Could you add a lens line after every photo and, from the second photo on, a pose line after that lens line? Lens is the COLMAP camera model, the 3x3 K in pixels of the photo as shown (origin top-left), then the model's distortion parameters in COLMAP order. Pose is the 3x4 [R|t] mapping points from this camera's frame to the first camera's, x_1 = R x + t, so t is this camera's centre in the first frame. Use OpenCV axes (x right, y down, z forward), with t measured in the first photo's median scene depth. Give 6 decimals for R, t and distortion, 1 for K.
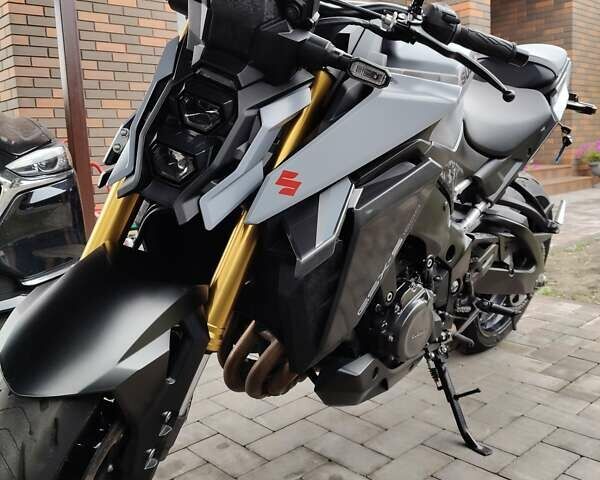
lens RADIAL K [[616.1, 0, 291.0], [0, 616.1, 236.0], [0, 0, 1]] dist [0.154355, -0.377055]
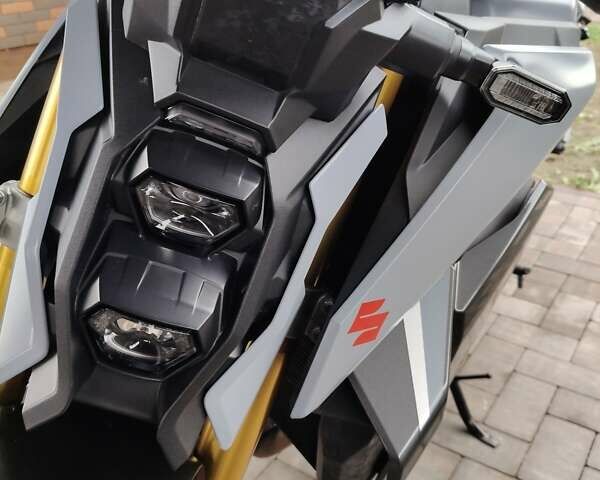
lens RADIAL K [[616.1, 0, 291.0], [0, 616.1, 236.0], [0, 0, 1]] dist [0.154355, -0.377055]
pose [[0.975847, -0.096311, 0.196081, -0.101155], [0.031145, 0.949739, 0.311490, -0.198197], [-0.216226, -0.297860, 0.929799, 0.348728]]
